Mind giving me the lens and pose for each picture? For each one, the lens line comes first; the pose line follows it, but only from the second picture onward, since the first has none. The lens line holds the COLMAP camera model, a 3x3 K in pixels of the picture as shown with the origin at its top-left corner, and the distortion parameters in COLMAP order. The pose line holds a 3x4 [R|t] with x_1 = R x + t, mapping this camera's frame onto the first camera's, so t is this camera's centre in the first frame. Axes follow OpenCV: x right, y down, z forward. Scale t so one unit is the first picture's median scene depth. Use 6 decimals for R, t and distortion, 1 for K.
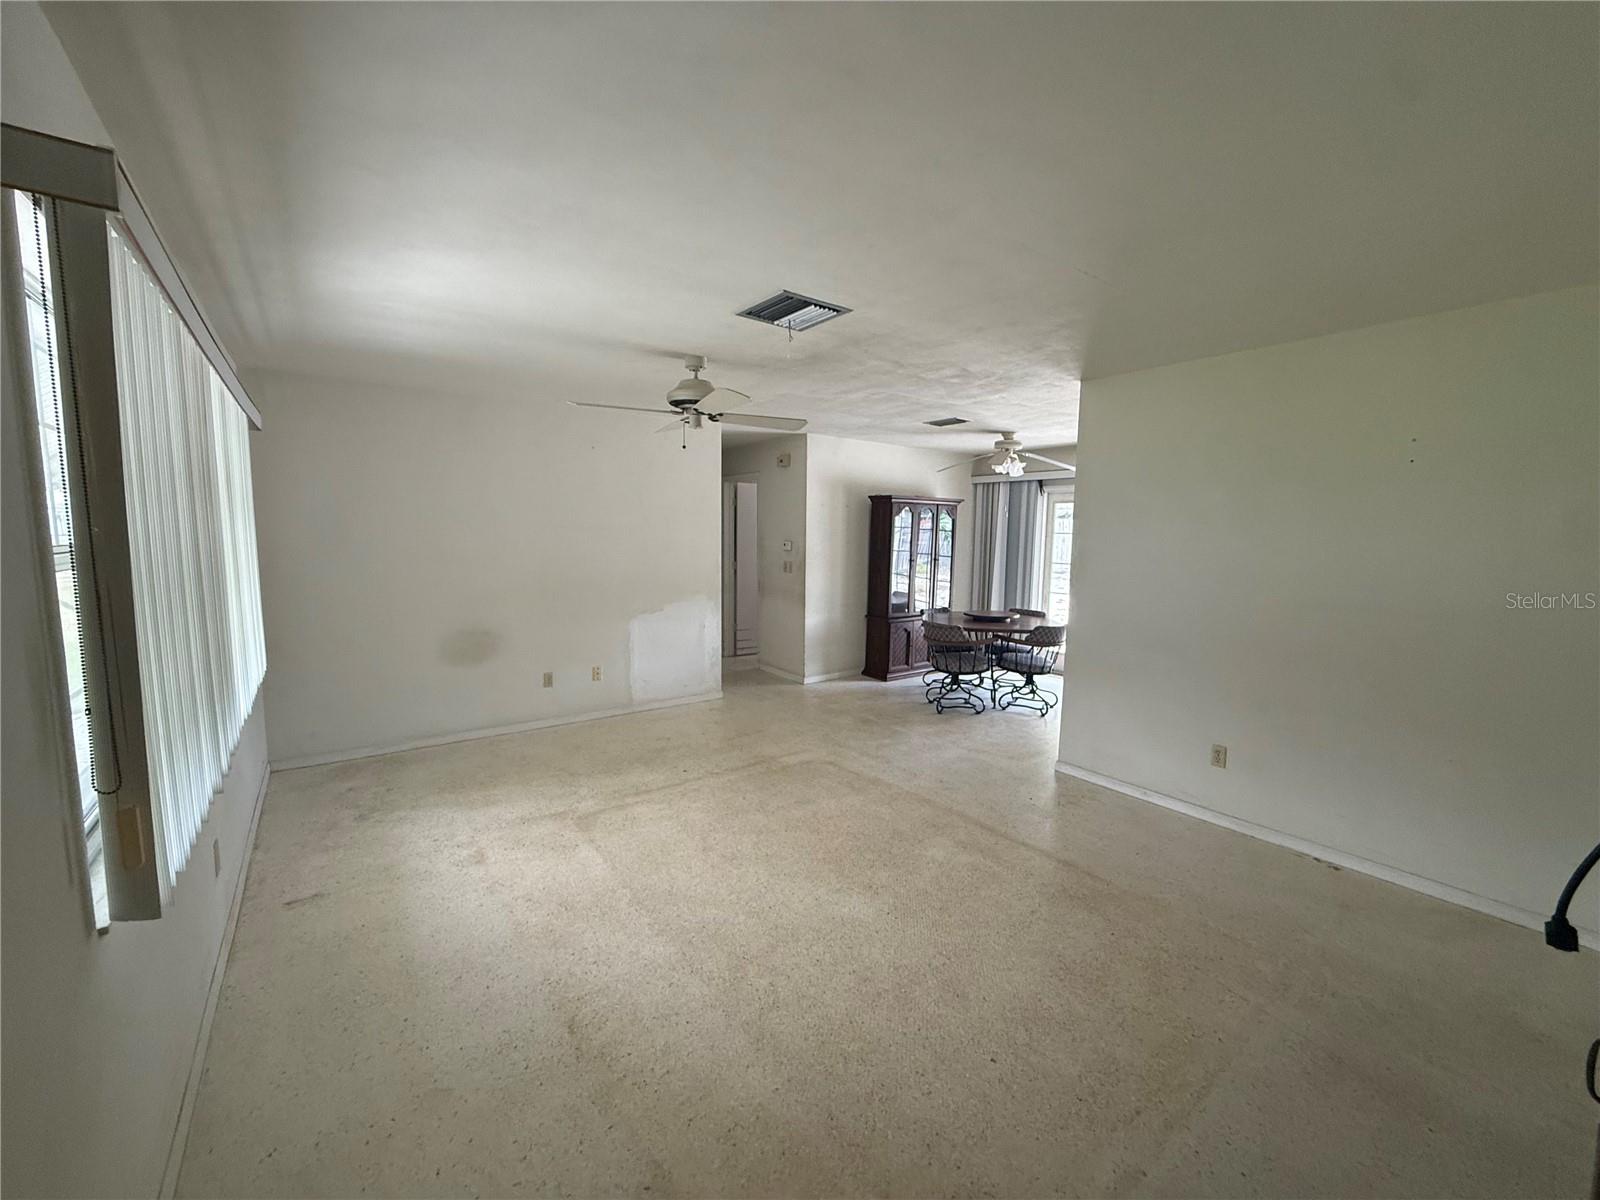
lens RADIAL K [[635.9, 0, 800.0], [0, 635.9, 603.0], [0, 0, 1]] dist [0.001695, -0.000338]
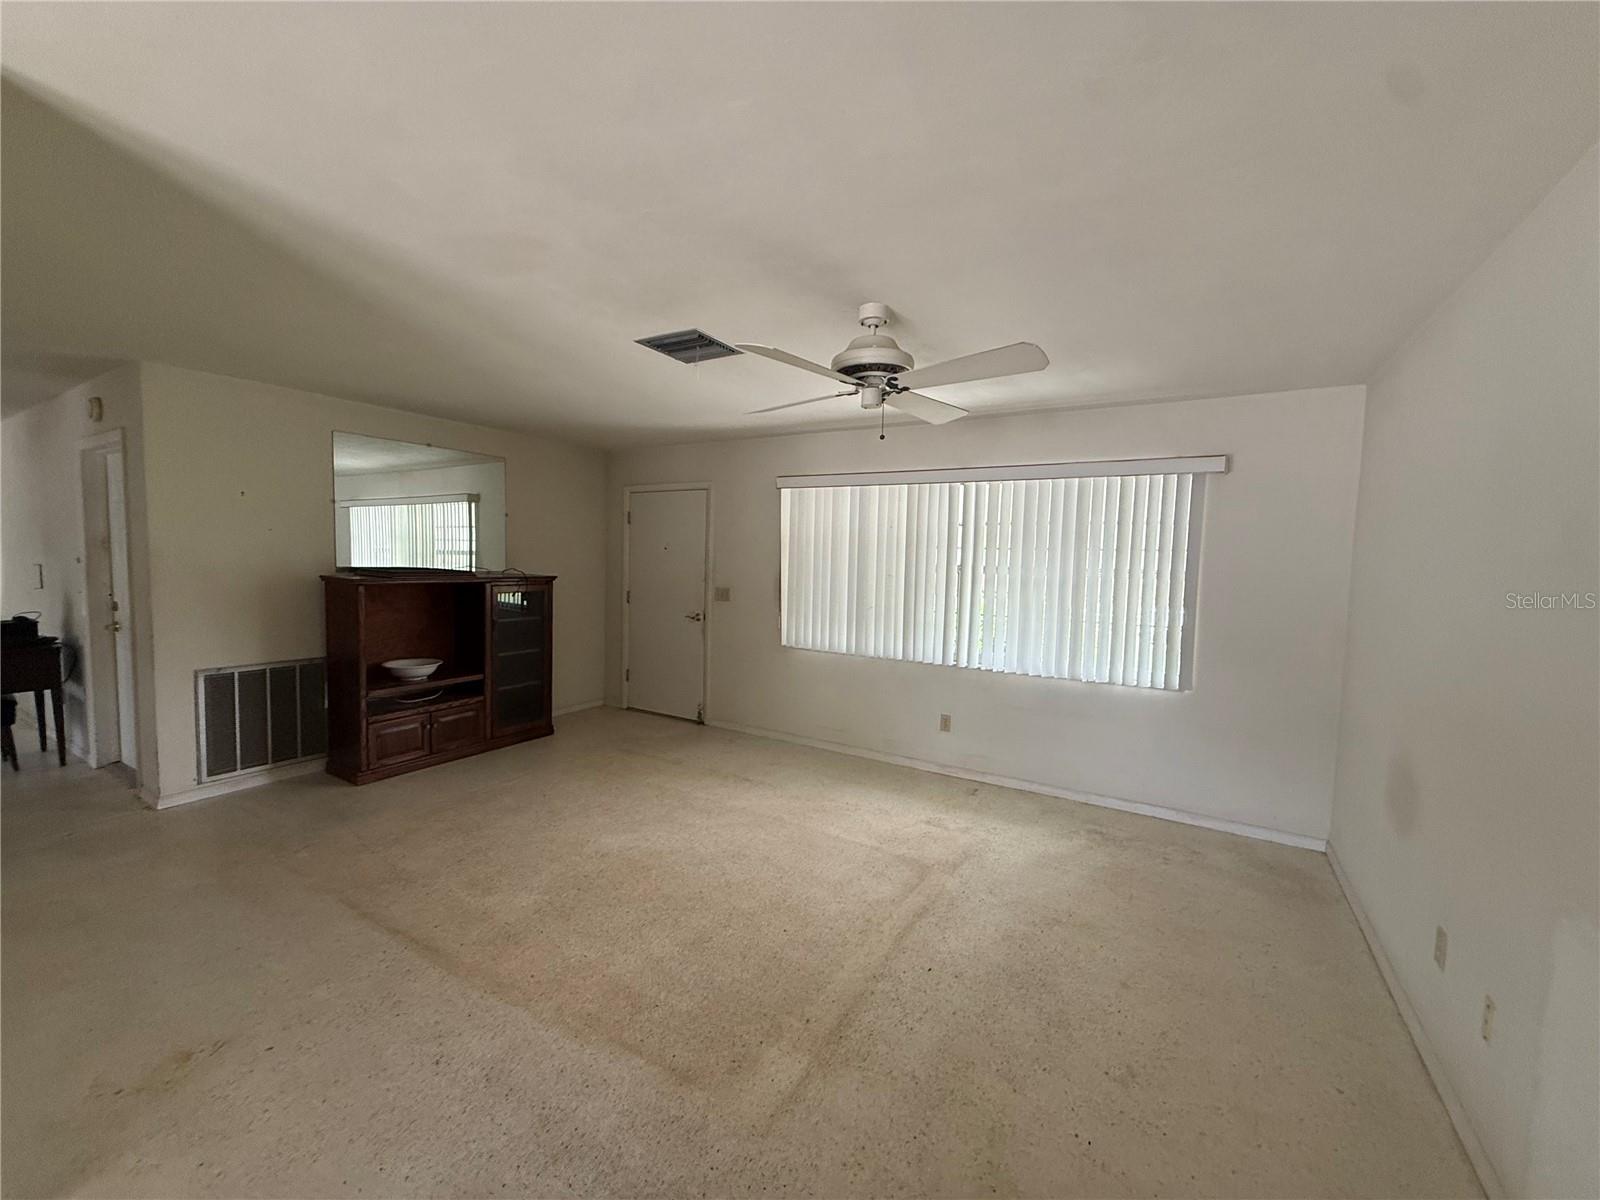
lens RADIAL K [[635.9, 0, 803.1], [0, 635.9, 608.0], [0, 0, 1]] dist [0.001695, -0.000338]
pose [[-0.922617, -0.004091, -0.385697, 0.159617], [-0.077785, 0.981373, 0.175658, -0.160591], [0.377794, 0.192066, -0.905750, 1.509069]]
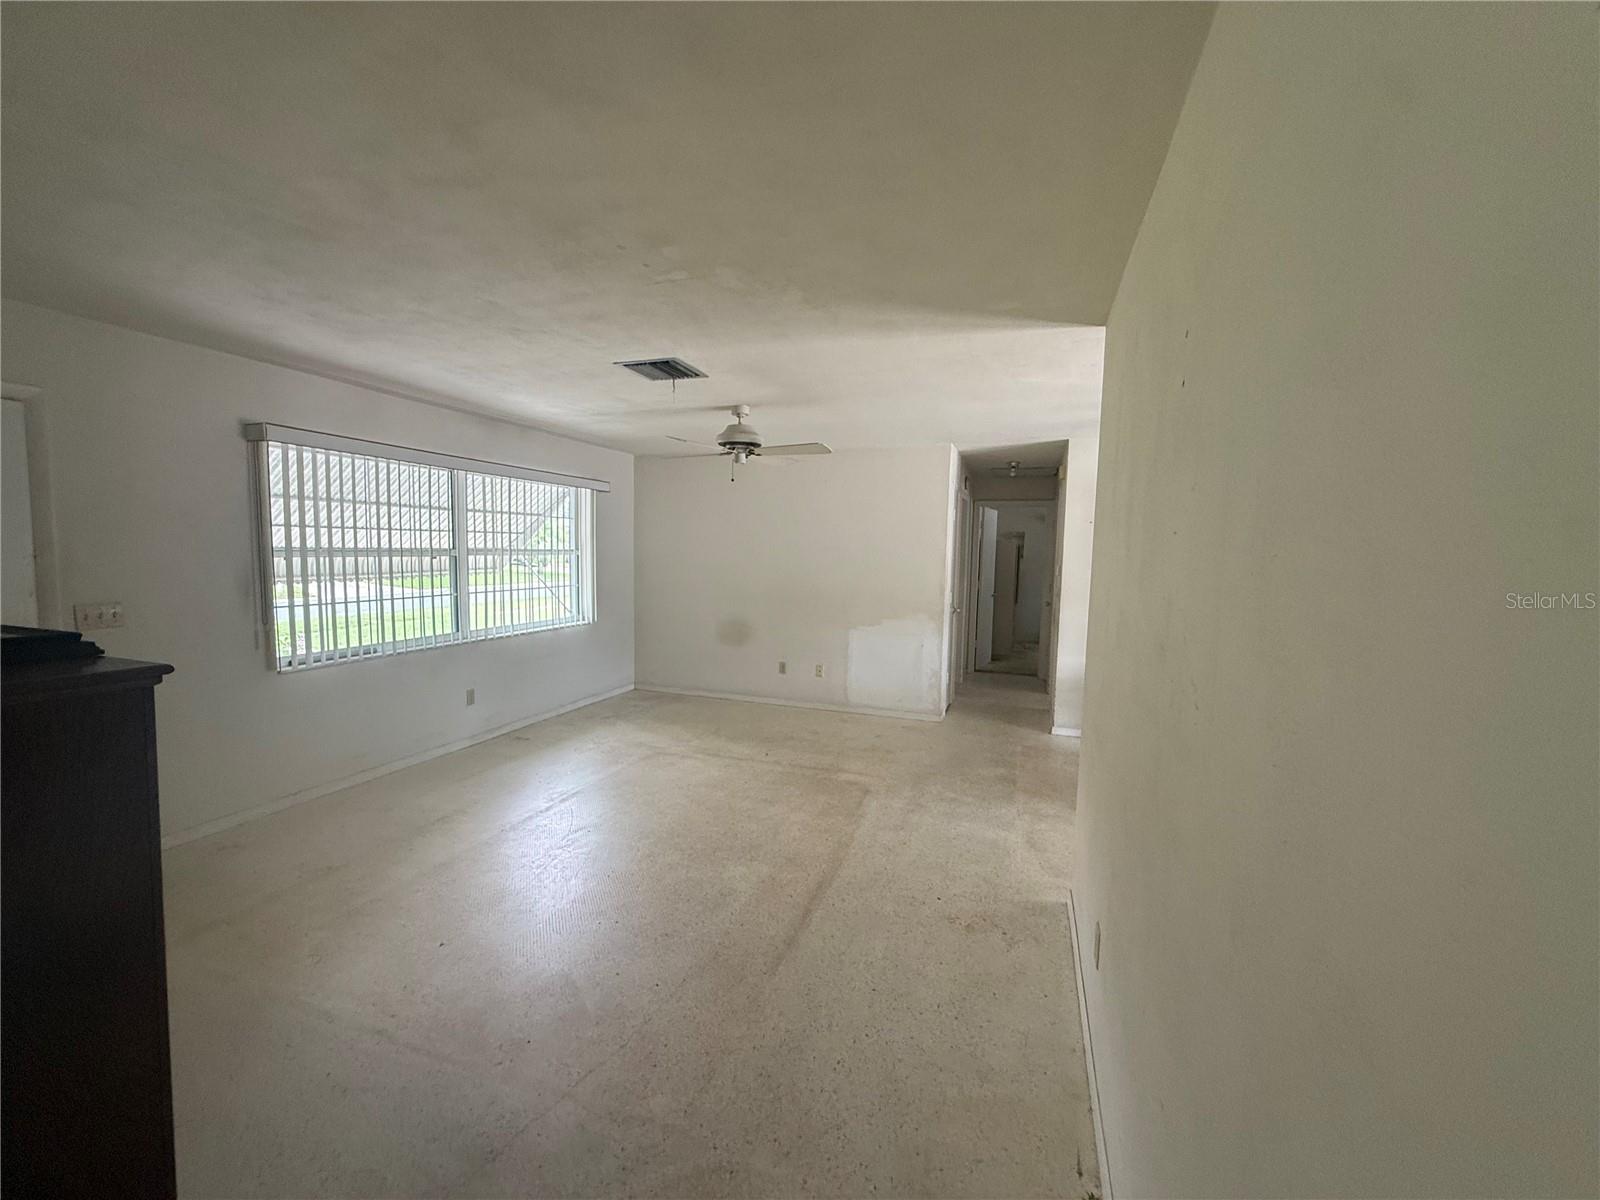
lens RADIAL K [[635.9, 0, 794.7], [0, 635.9, 598.9], [0, 0, 1]] dist [0.001695, -0.000338]
pose [[0.558747, 0.064381, -0.826835, 0.841056], [-0.105972, 0.994352, 0.005812, -0.032348], [0.822540, 0.084374, 0.562414, 0.388360]]
